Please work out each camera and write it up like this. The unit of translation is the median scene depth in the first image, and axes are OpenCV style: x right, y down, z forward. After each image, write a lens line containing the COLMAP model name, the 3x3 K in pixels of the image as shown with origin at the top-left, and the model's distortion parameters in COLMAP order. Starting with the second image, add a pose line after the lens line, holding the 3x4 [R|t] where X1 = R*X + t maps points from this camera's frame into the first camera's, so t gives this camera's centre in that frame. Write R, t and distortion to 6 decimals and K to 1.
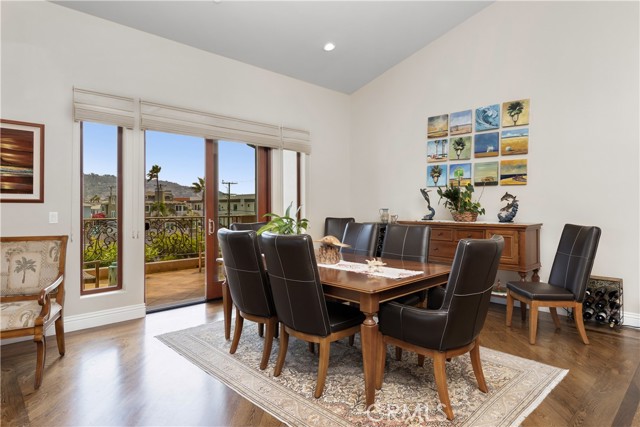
lens RADIAL K [[366.0, 0, 321.1], [0, 366.0, 209.6], [0, 0, 1]] dist [-0.001540, -0.000097]
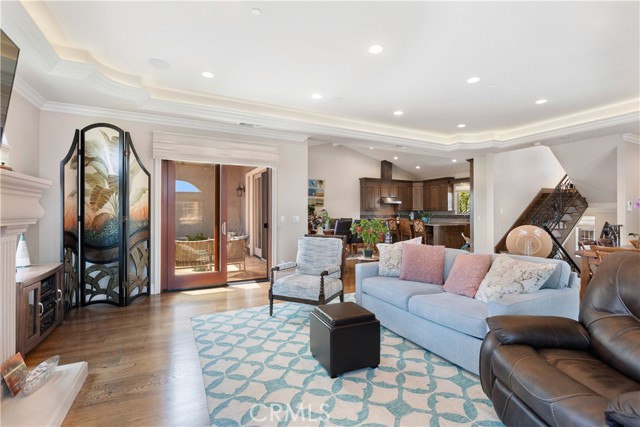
lens RADIAL K [[294.1, 0, 321.2], [0, 294.1, 211.7], [0, 0, 1]] dist [0.000454, 0.000035]
pose [[0.293777, 0.007653, 0.955843, -1.840527], [0.005691, 0.999936, -0.009756, 0.003546], [-0.955857, 0.008306, 0.293715, 0.239417]]
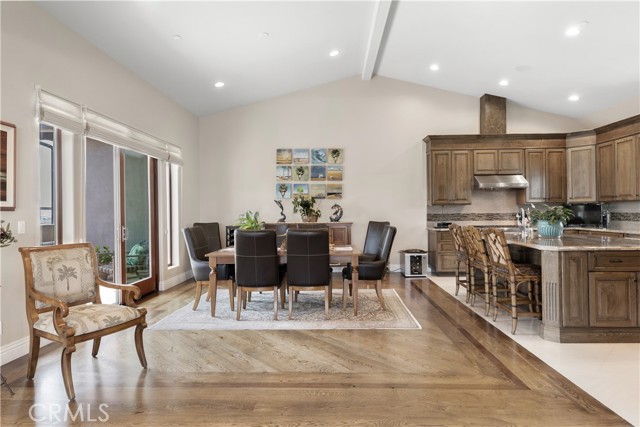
lens RADIAL K [[366.0, 0, 321.1], [0, 366.0, 209.6], [0, 0, 1]] dist [-0.001540, -0.000097]
pose [[0.718335, -0.001745, 0.695695, -0.649244], [0.014973, 0.999804, -0.012952, 0.001039], [-0.695536, 0.019721, 0.718221, -0.137901]]
